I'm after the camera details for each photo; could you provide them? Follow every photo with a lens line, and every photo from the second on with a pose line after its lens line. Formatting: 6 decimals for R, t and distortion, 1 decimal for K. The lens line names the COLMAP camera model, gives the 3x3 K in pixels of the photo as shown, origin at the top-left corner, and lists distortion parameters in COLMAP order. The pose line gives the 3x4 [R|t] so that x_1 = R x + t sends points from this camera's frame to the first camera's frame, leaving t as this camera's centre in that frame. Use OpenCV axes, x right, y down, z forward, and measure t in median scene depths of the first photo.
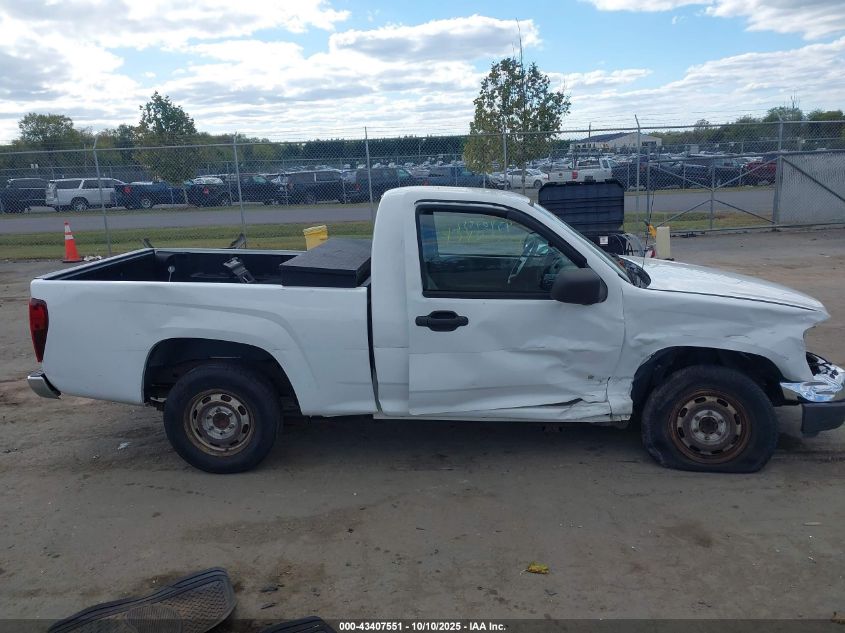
lens RADIAL K [[650.8, 0, 422.5], [0, 650.8, 316.5], [0, 0, 1]] dist [0.022269, -0.003987]
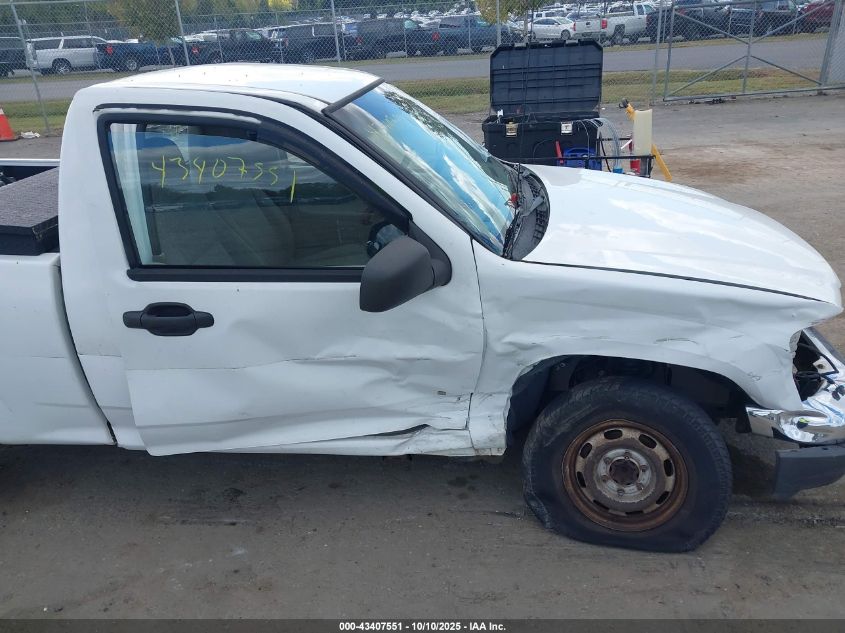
lens RADIAL K [[650.9, 0, 422.5], [0, 650.9, 316.5], [0, 0, 1]] dist [0.043328, -0.047389]
pose [[0.999104, 0.002303, -0.042252, 0.268577], [0.006313, 0.979229, 0.202658, -0.107308], [0.041841, -0.202744, 0.978338, 0.405054]]
